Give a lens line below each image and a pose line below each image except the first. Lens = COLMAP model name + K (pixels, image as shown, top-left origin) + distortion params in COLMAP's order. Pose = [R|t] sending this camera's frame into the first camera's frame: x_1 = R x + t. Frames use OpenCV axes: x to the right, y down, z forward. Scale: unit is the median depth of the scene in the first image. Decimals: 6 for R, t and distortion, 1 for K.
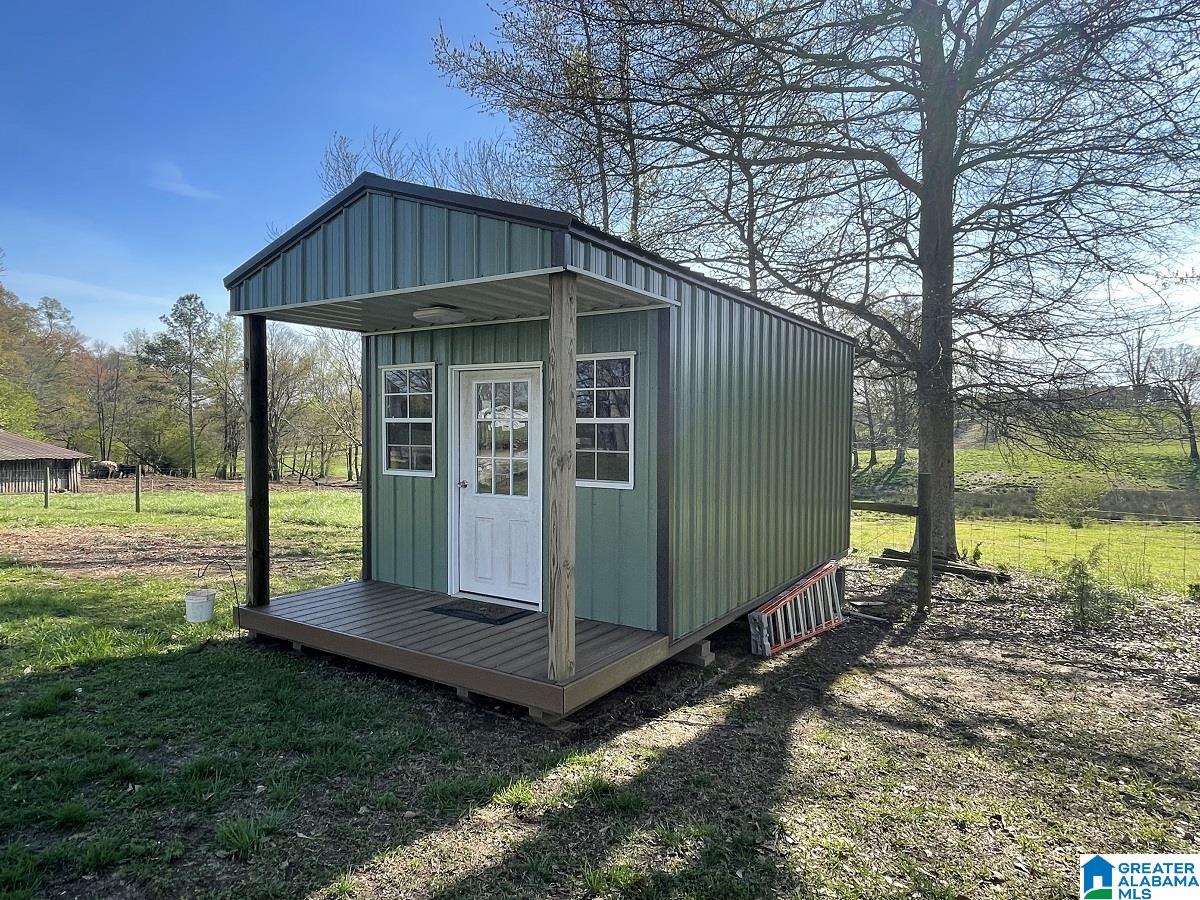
lens RADIAL K [[718.8, 0, 599.2], [0, 718.8, 453.6], [0, 0, 1]] dist [-0.008354, -0.004503]
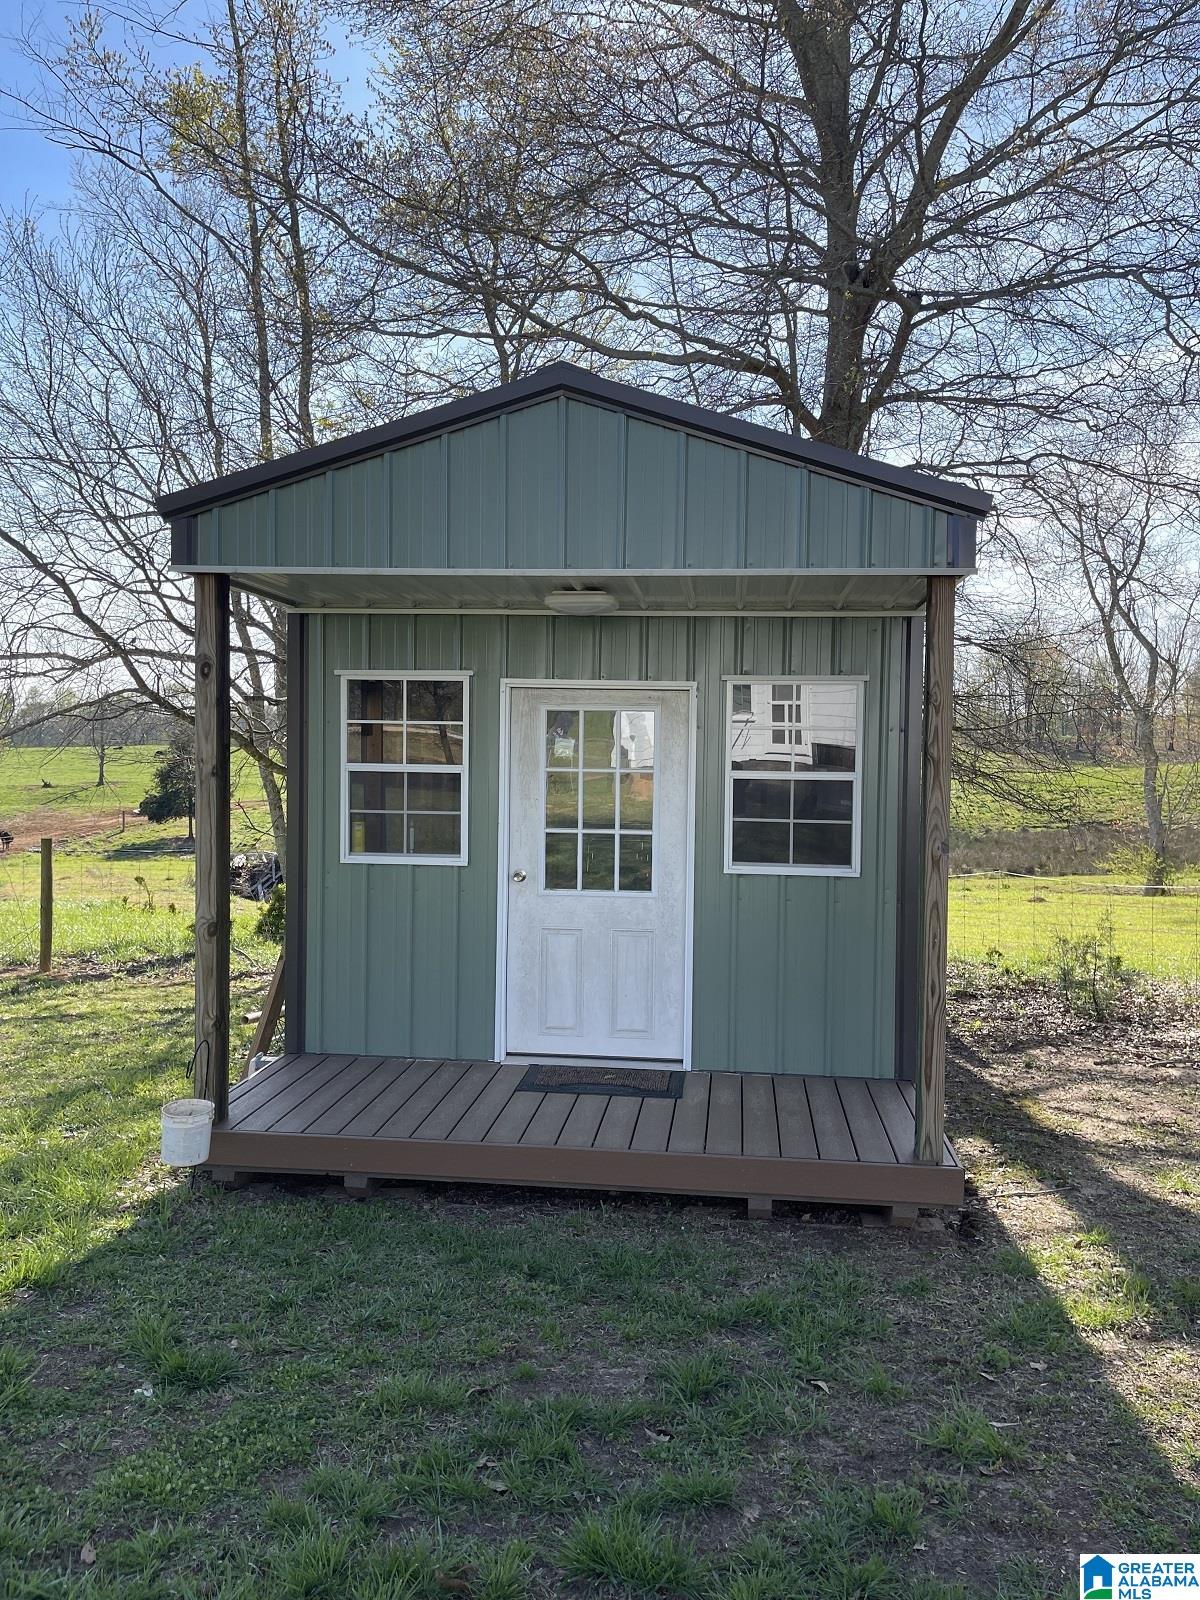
lens RADIAL K [[1194.4, 0, 600.7], [0, 1194.4, 797.7], [0, 0, 1]] dist [-0.001885, 0.005427]
pose [[0.891937, -0.010390, 0.452041, -0.636458], [0.006036, 0.999920, 0.011074, -0.036518], [-0.452120, -0.007149, 0.891929, 0.086675]]
